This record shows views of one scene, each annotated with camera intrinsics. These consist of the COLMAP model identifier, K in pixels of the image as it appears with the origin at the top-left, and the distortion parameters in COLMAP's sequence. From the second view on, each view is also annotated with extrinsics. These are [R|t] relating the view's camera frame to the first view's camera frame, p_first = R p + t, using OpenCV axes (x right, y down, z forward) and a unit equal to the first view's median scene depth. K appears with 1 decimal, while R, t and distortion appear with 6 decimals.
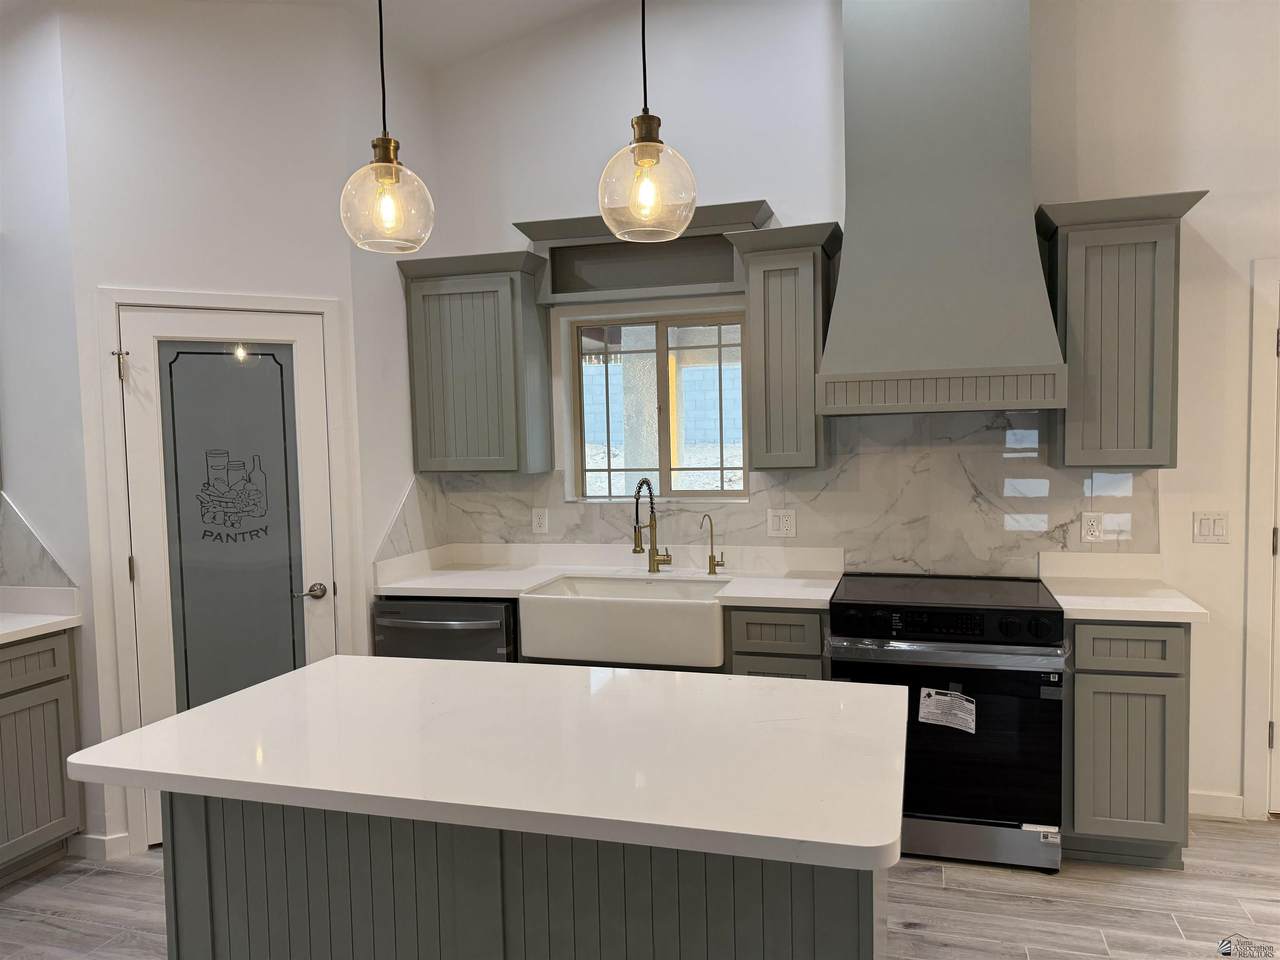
lens RADIAL K [[910.6, 0, 637.0], [0, 910.6, 483.2], [0, 0, 1]] dist [0.043491, -0.053356]
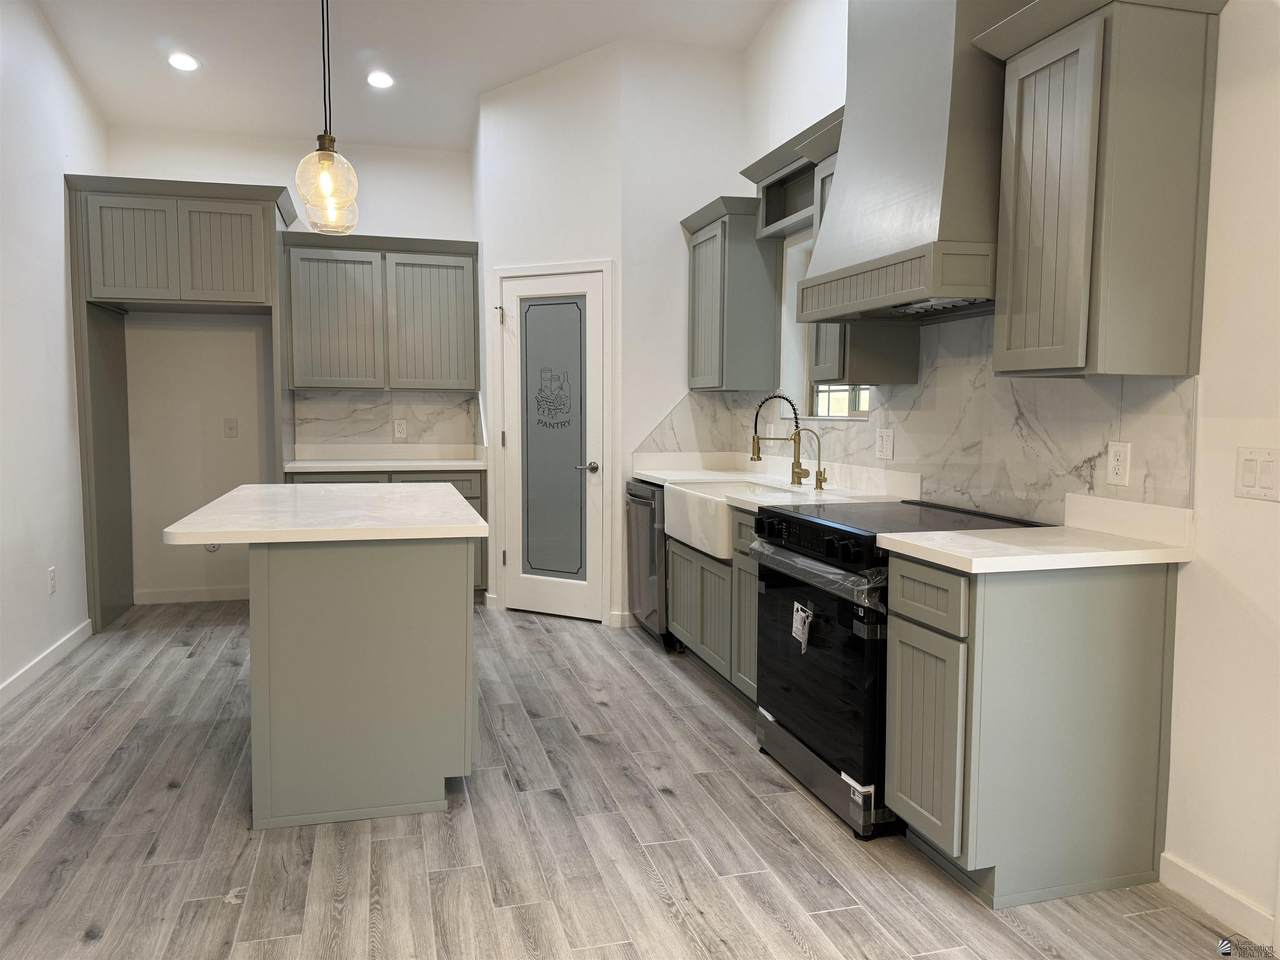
lens RADIAL K [[910.6, 0, 637.0], [0, 910.6, 483.2], [0, 0, 1]] dist [0.043491, -0.053356]
pose [[0.532881, 0.094875, -0.840855, 0.882781], [-0.064716, 0.995354, 0.071294, 0.036015], [0.843712, 0.016425, 0.536545, 0.298528]]
